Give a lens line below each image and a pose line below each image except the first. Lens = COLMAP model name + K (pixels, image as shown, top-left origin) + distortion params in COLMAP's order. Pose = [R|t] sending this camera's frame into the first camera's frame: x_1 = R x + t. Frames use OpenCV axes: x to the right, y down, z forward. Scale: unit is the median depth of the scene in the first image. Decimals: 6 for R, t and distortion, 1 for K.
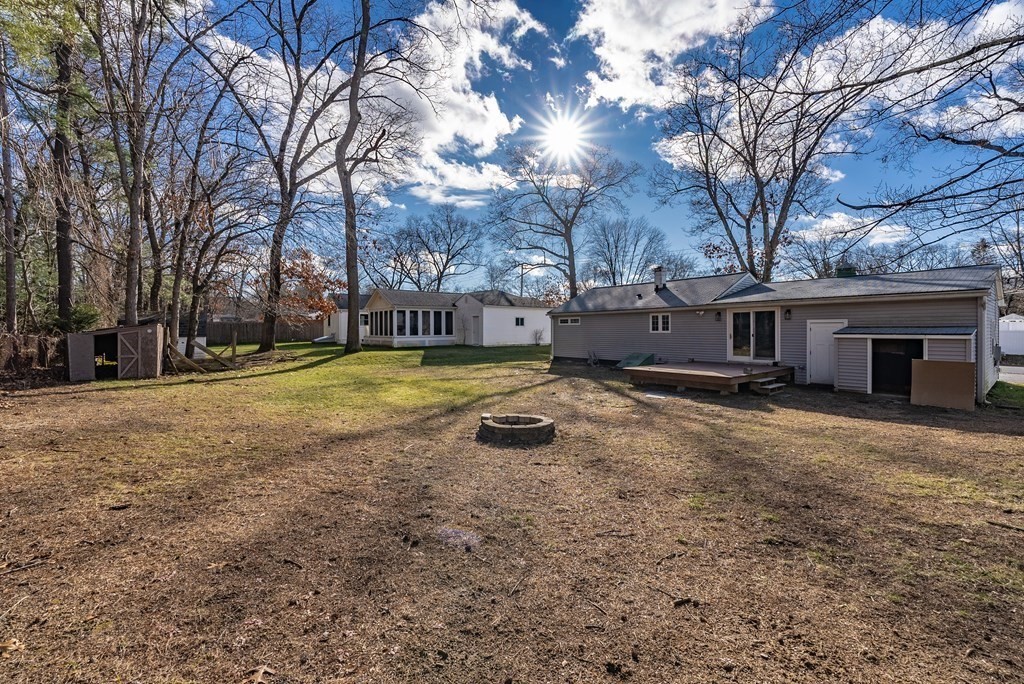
lens RADIAL K [[429.5, 0, 518.9], [0, 429.5, 336.8], [0, 0, 1]] dist [0.000124, -0.000077]
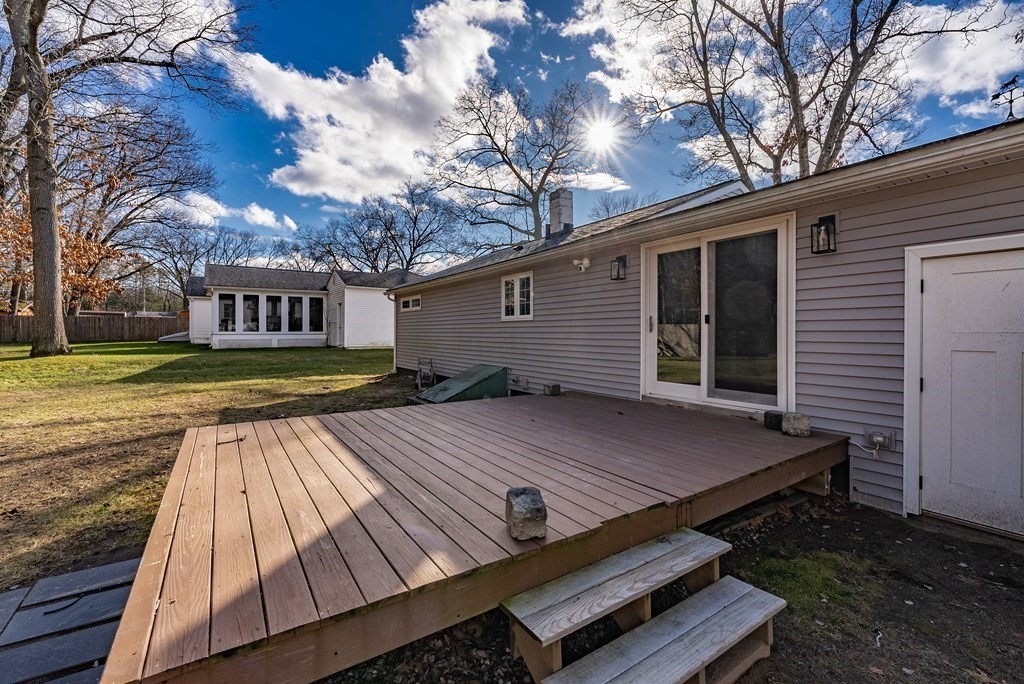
lens RADIAL K [[424.3, 0, 518.2], [0, 424.3, 338.8], [0, 0, 1]] dist [0.000302, -0.000192]
pose [[0.995296, 0.009461, -0.096421, 0.244475], [-0.010002, 0.999937, -0.005125, 0.007755], [0.096366, 0.006065, 0.995327, 0.380073]]
